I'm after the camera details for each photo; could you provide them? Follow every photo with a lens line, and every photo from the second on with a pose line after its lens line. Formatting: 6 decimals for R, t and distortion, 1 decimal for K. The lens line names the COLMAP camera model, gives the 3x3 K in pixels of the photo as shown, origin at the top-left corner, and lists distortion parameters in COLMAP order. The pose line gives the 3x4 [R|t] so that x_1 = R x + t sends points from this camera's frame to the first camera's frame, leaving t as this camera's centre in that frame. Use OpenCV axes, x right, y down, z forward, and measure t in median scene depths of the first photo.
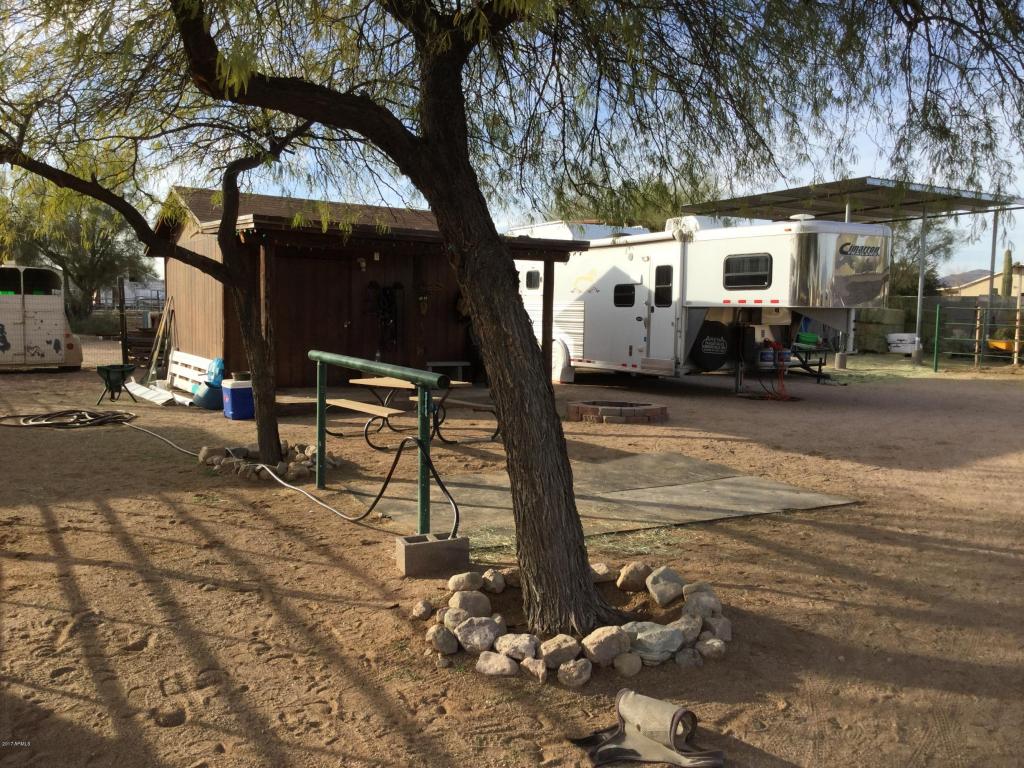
lens RADIAL K [[923.5, 0, 514.0], [0, 923.5, 382.0], [0, 0, 1]] dist [0.087606, -0.155396]
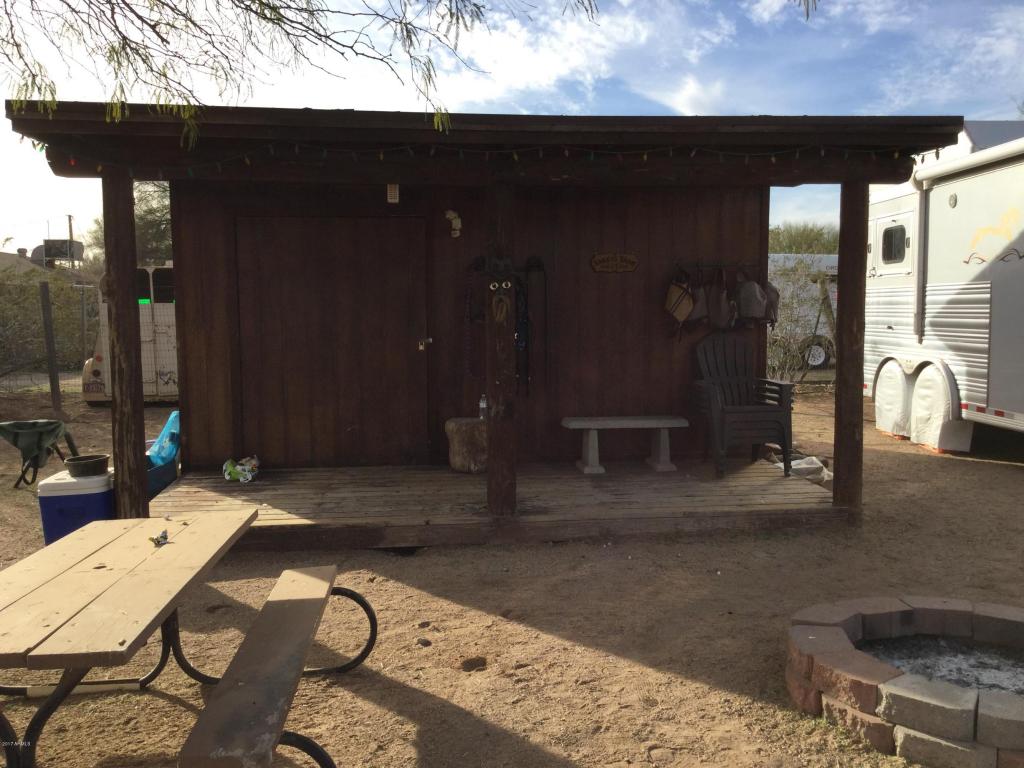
lens RADIAL K [[923.5, 0, 512.1], [0, 923.5, 383.2], [0, 0, 1]] dist [0.087606, -0.155396]
pose [[0.888160, 0.010841, -0.459406, 0.093106], [-0.009439, 0.999941, 0.005348, -0.043752], [0.459437, -0.000414, 0.888210, 0.567804]]
